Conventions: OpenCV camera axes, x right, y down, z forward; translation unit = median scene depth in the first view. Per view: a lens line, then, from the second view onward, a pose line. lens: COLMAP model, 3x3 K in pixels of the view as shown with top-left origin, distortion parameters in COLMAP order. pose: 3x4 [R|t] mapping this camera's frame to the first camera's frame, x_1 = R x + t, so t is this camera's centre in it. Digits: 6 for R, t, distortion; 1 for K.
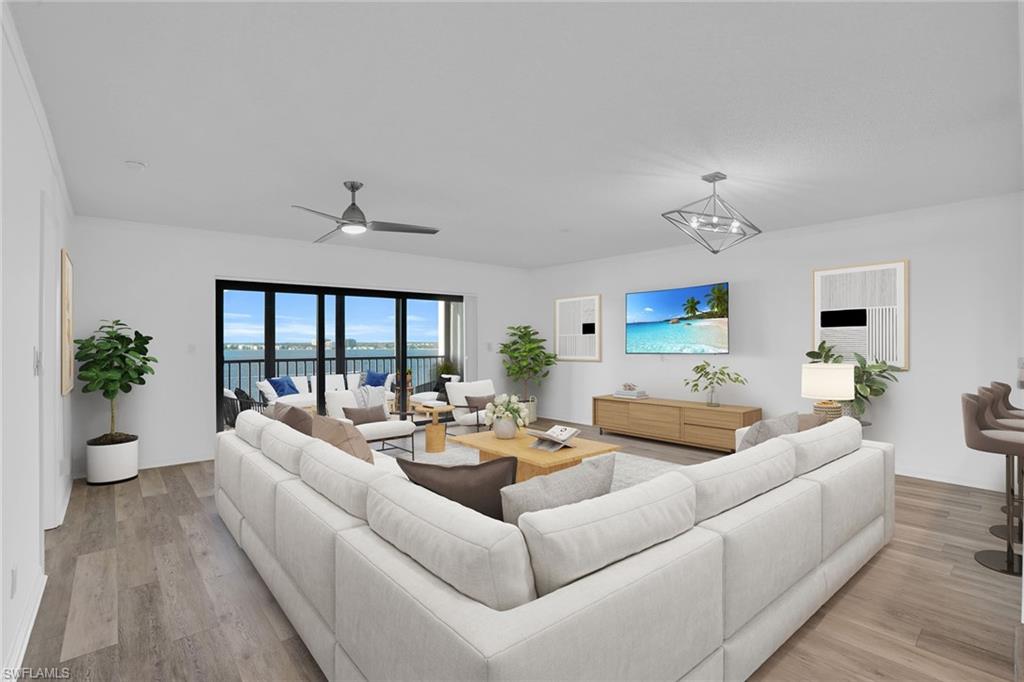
lens RADIAL K [[481.9, 0, 506.7], [0, 481.9, 344.3], [0, 0, 1]] dist [-0.000599, 0.000015]
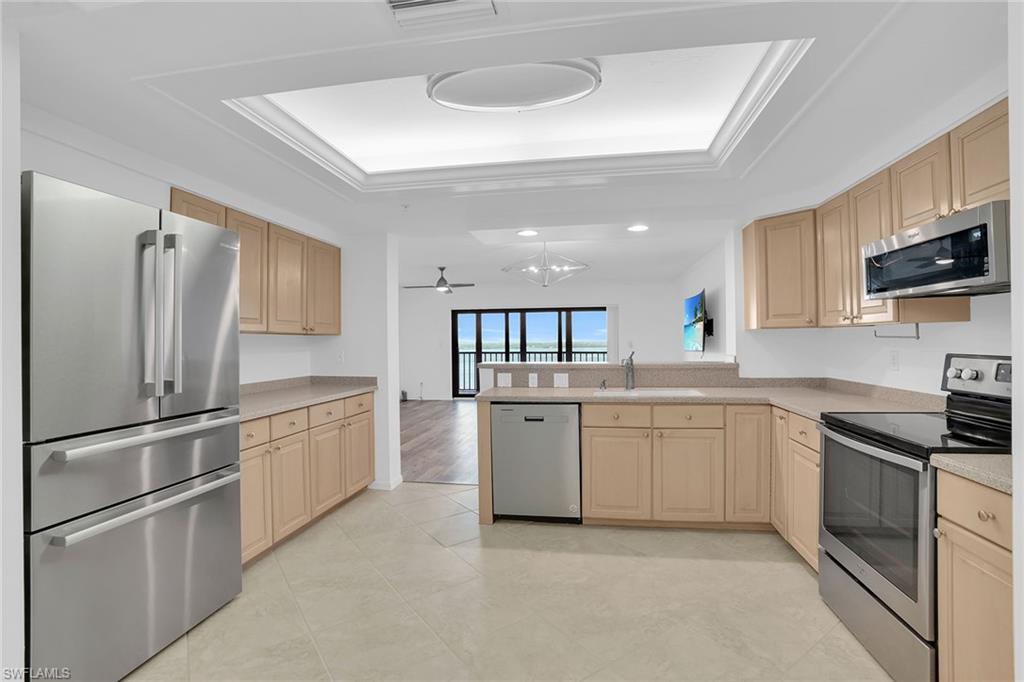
lens RADIAL K [[483.2, 0, 509.8], [0, 483.2, 339.0], [0, 0, 1]] dist [-0.052149, 0.016191]
pose [[0.676901, -0.003584, -0.736066, 0.901605], [0.005518, 0.999985, 0.000204, -0.015353], [0.736054, -0.004200, 0.676910, -0.120606]]
